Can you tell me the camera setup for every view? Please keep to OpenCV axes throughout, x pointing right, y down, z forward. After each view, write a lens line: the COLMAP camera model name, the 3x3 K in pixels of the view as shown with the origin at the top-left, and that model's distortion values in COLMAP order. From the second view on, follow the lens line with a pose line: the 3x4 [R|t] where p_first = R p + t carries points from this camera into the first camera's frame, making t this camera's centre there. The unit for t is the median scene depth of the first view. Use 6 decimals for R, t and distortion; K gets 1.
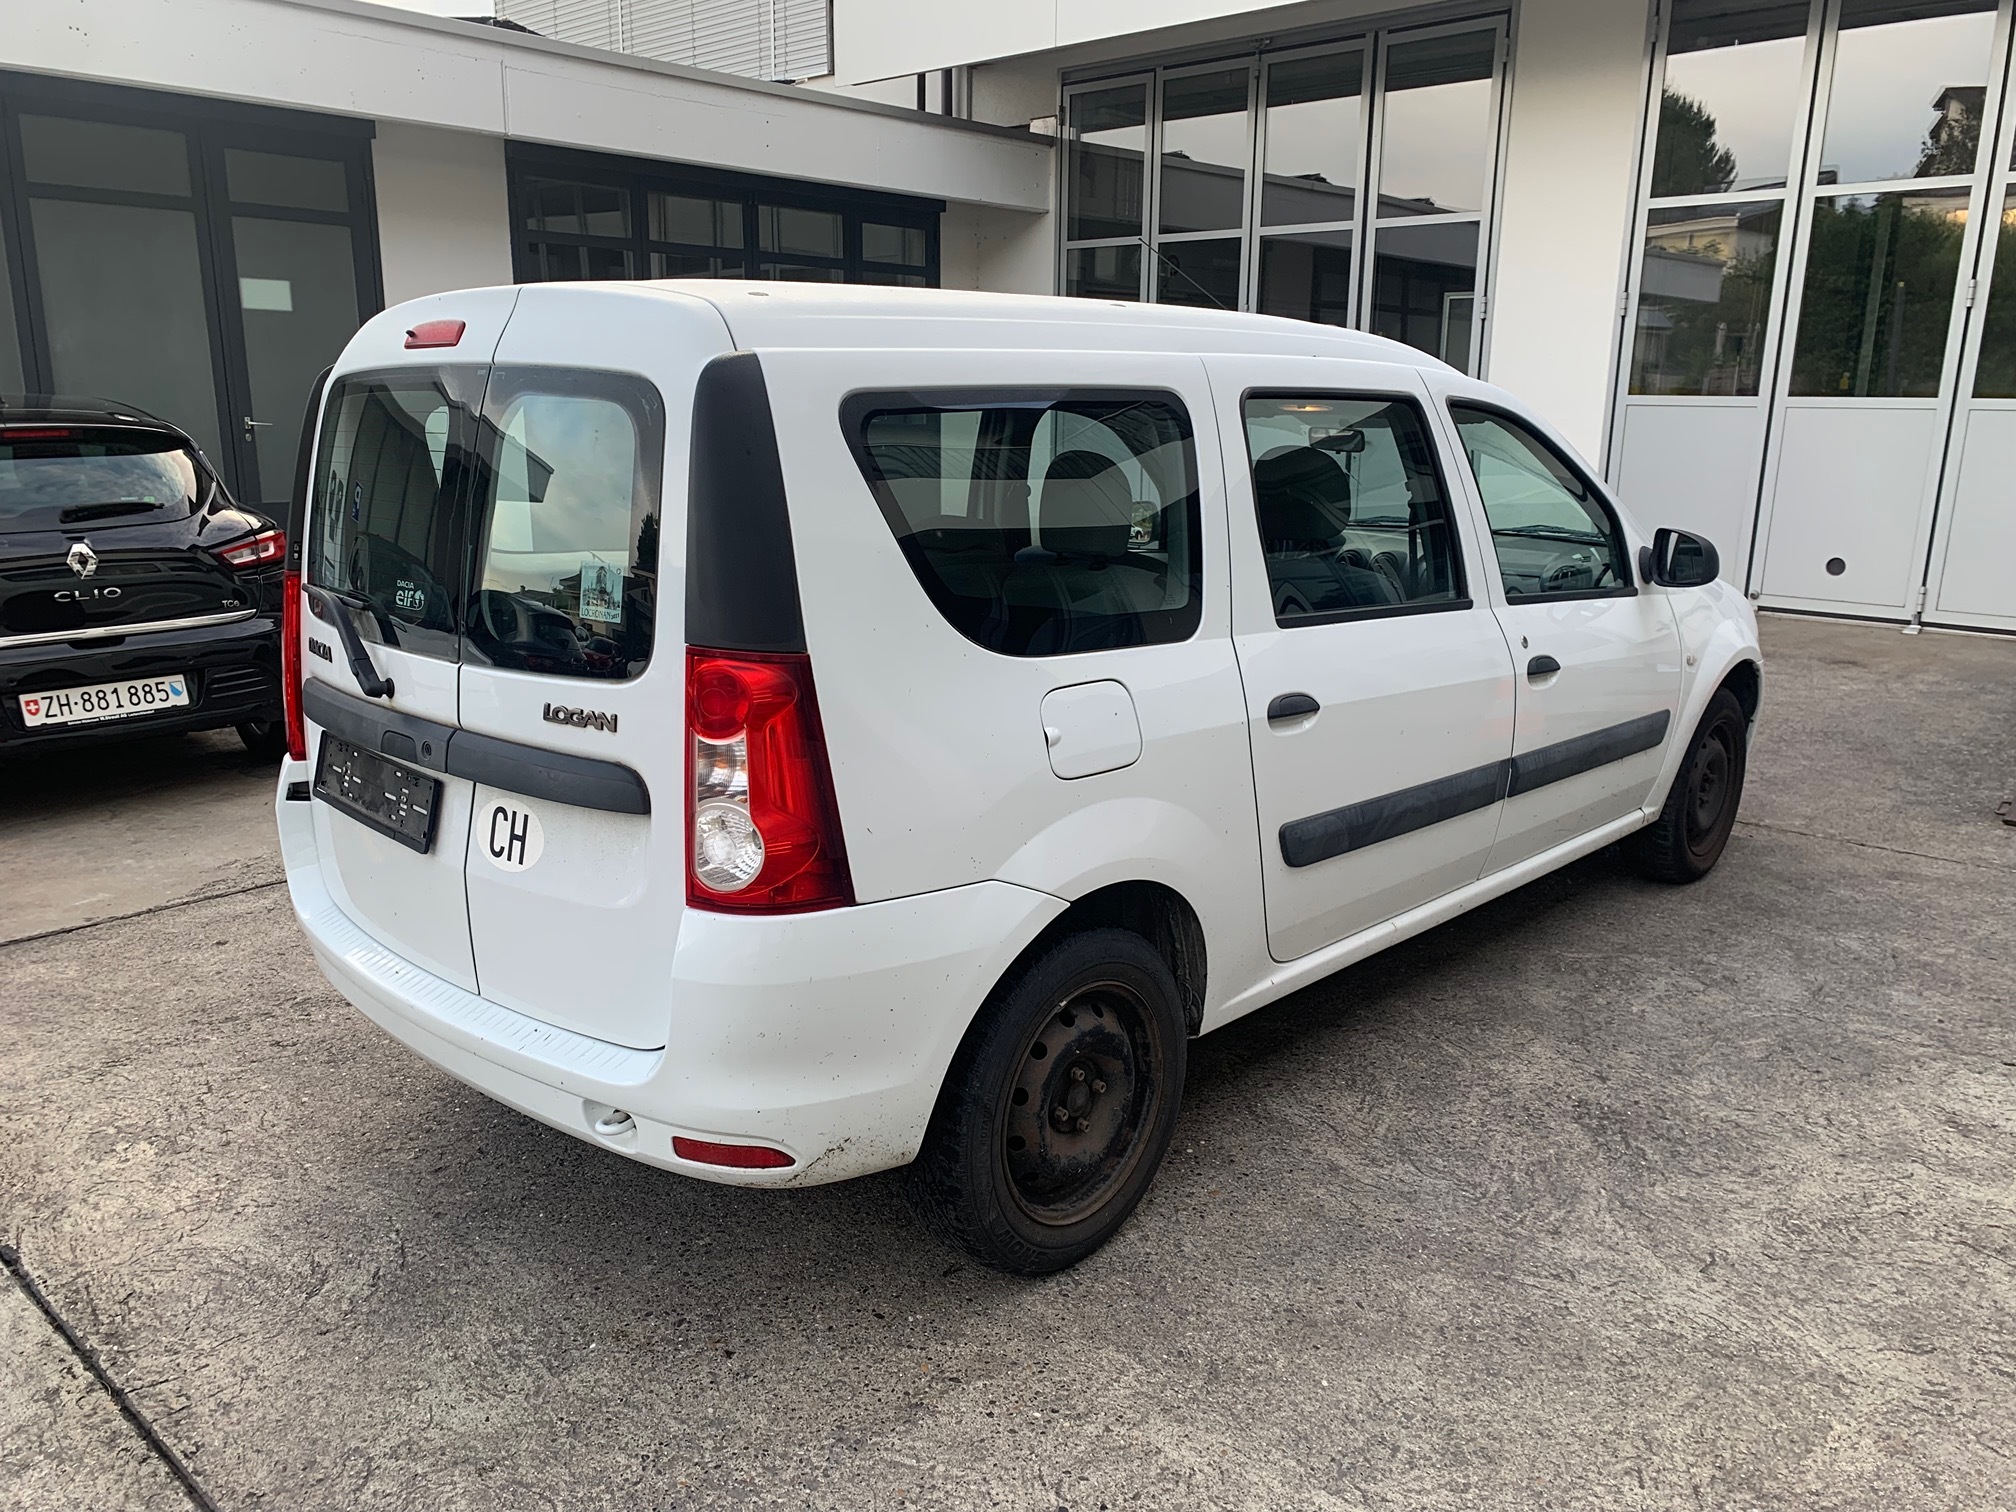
lens RADIAL K [[1535.9, 0, 1020.4], [0, 1535.9, 758.4], [0, 0, 1]] dist [0.017717, -0.004523]
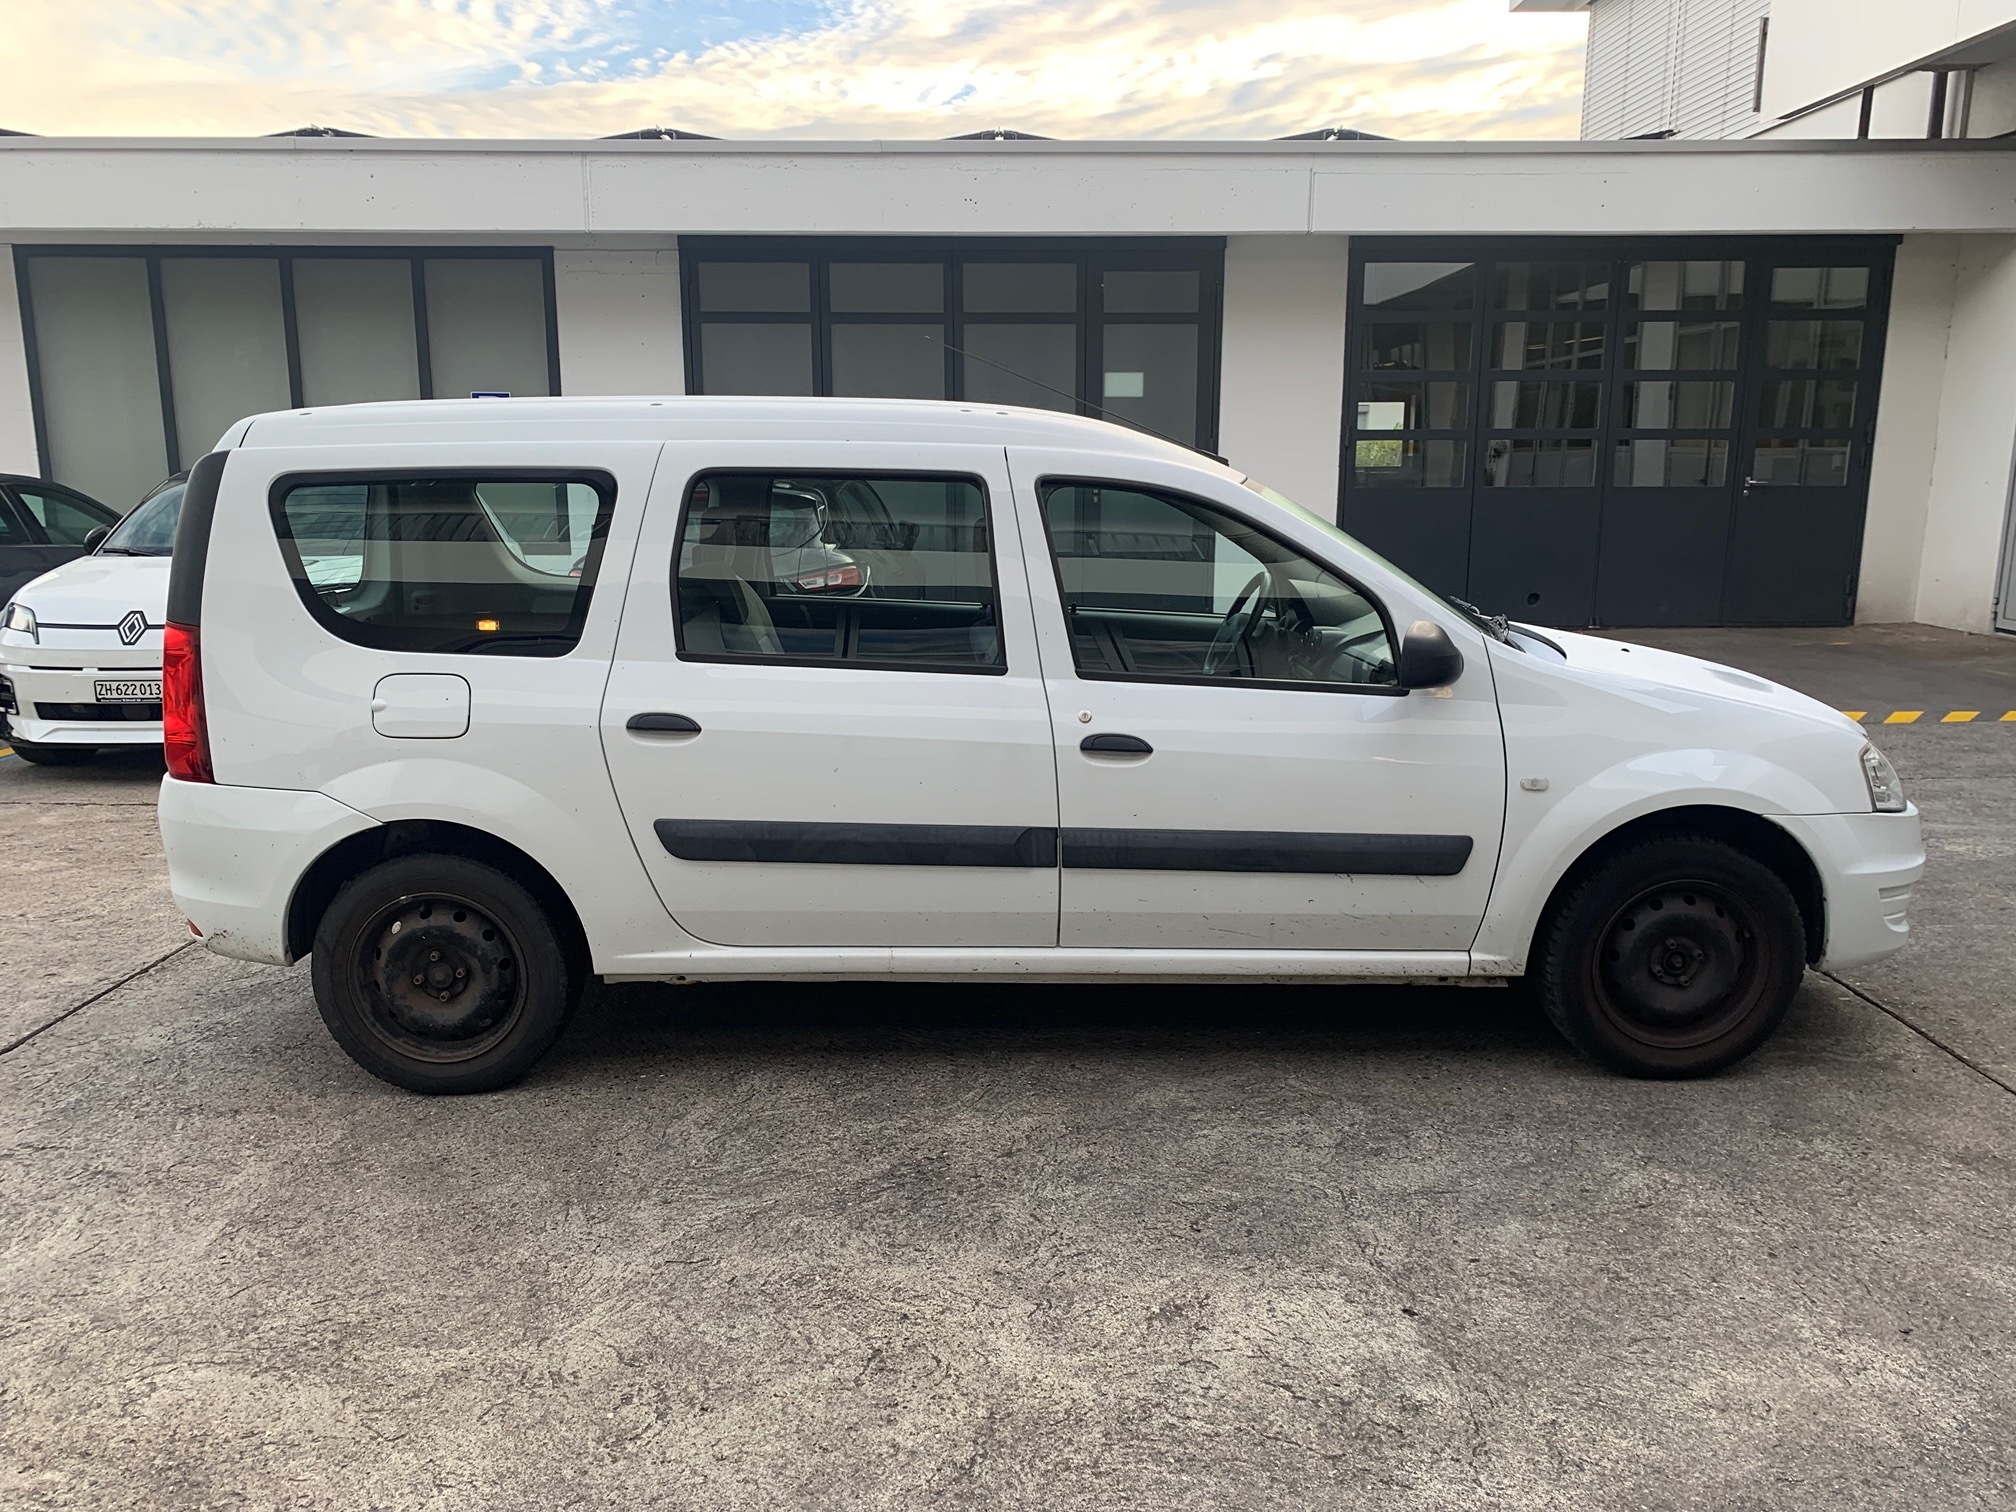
lens RADIAL K [[1535.9, 0, 1015.9], [0, 1535.9, 749.0], [0, 0, 1]] dist [0.017717, -0.004523]
pose [[0.688136, 0.128134, -0.714178, 1.263780], [-0.159272, 0.986952, 0.023610, -0.088614], [0.707885, 0.097501, 0.699566, 0.345400]]
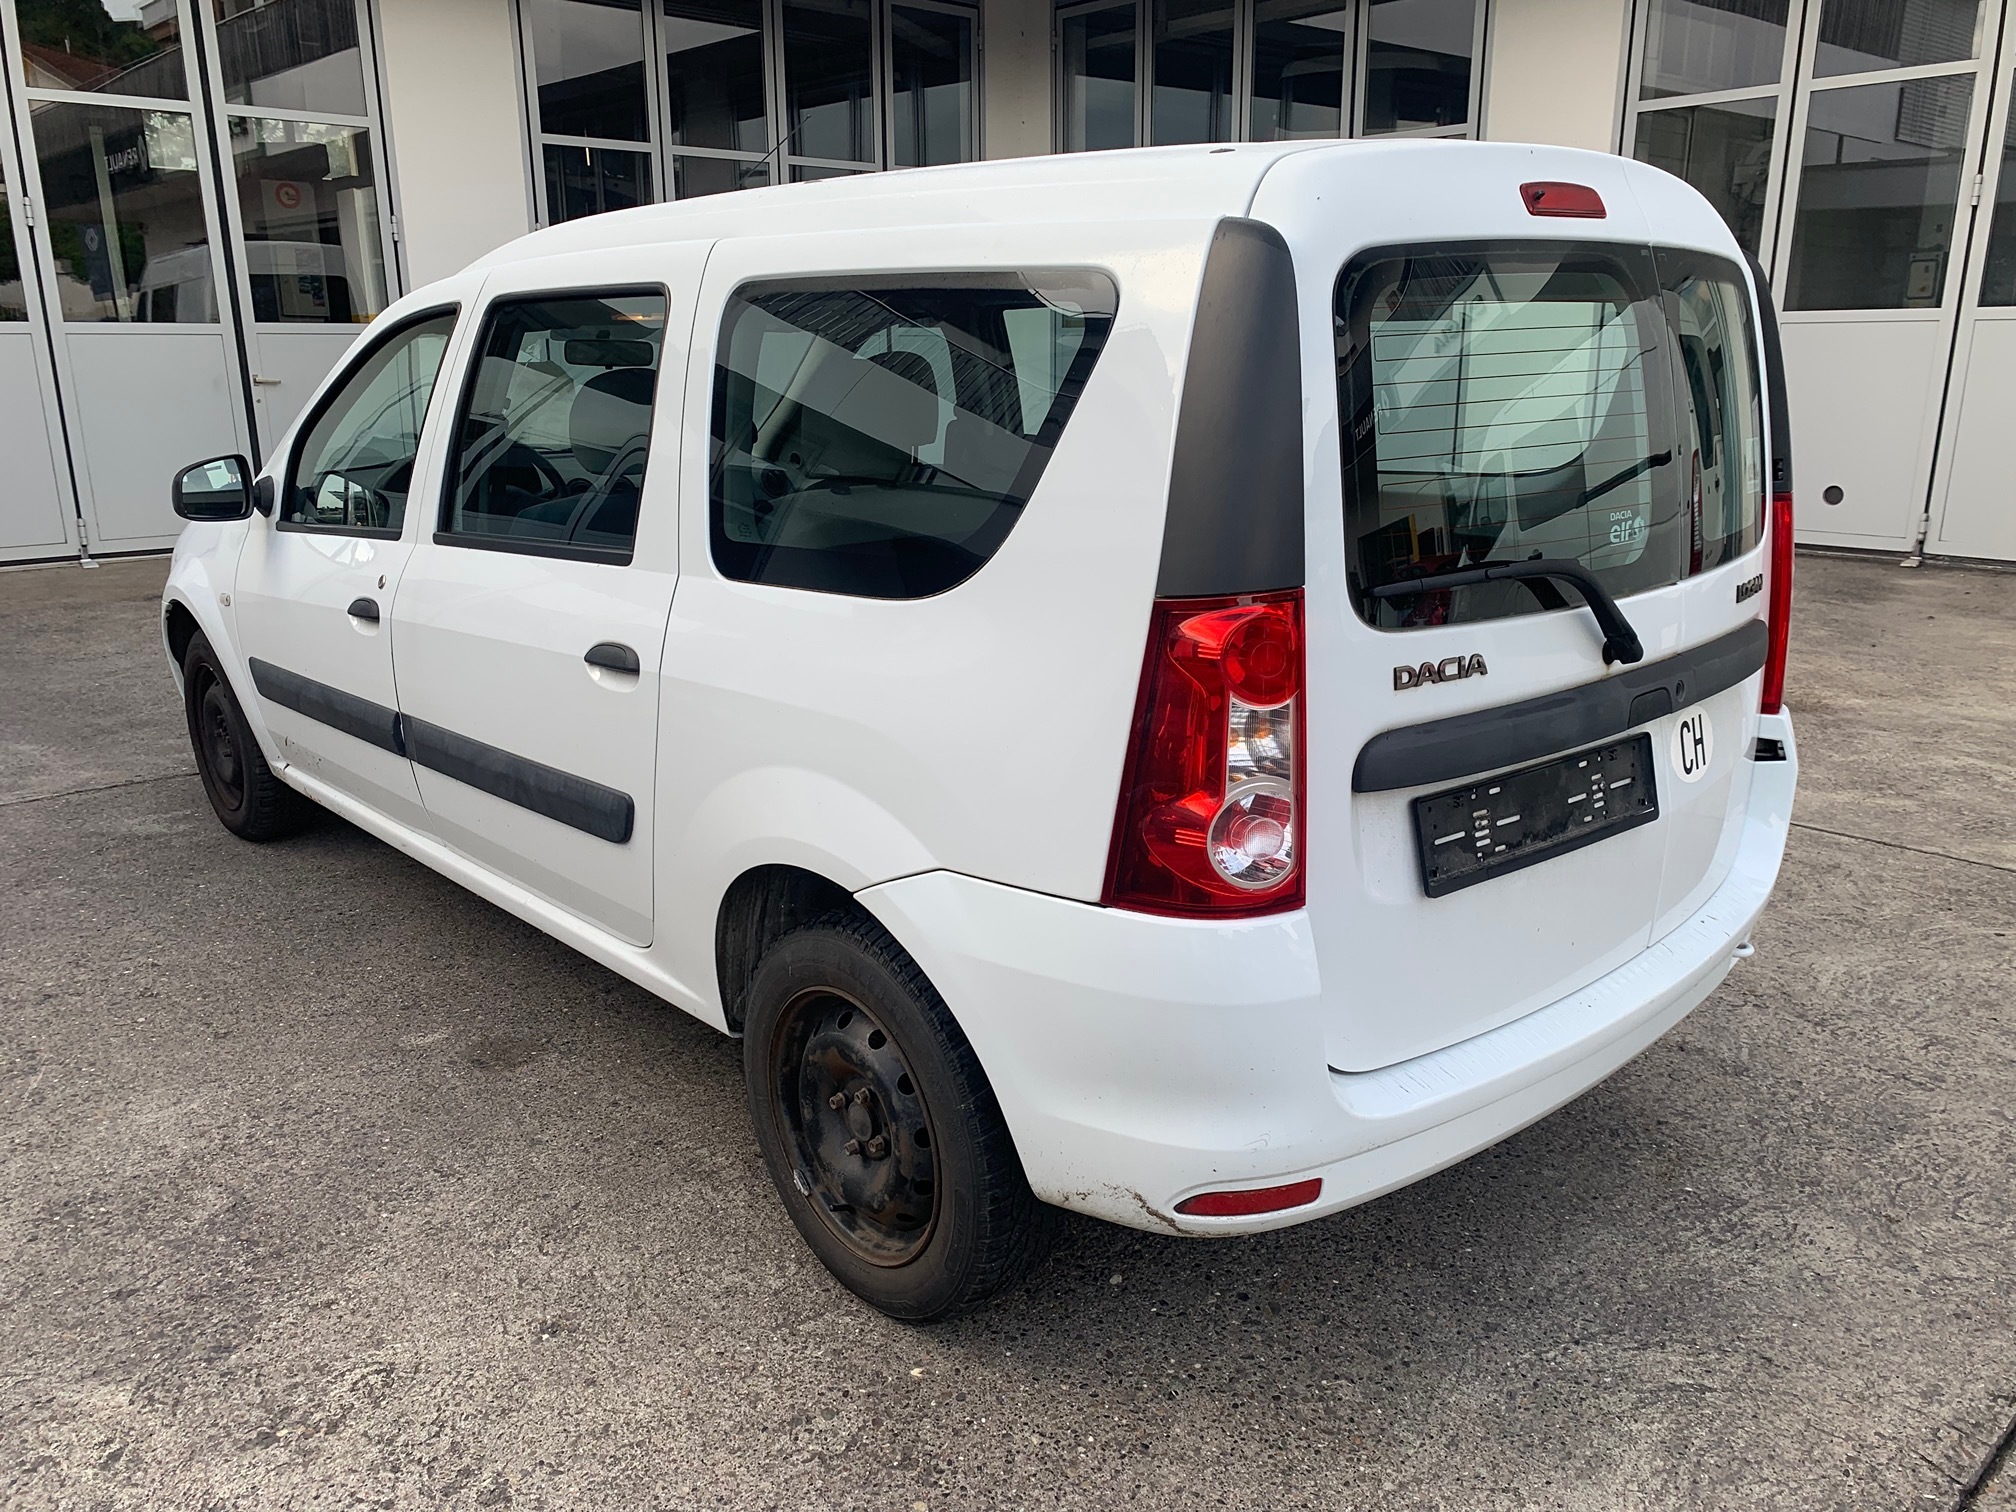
lens RADIAL K [[1535.9, 0, 1007.7], [0, 1535.9, 756.8], [0, 0, 1]] dist [0.017717, -0.004523]
pose [[0.086368, -0.273581, 0.957964, -1.087914], [0.236030, 0.939800, 0.247113, -0.237129], [-0.967900, 0.204765, 0.145742, 1.073061]]
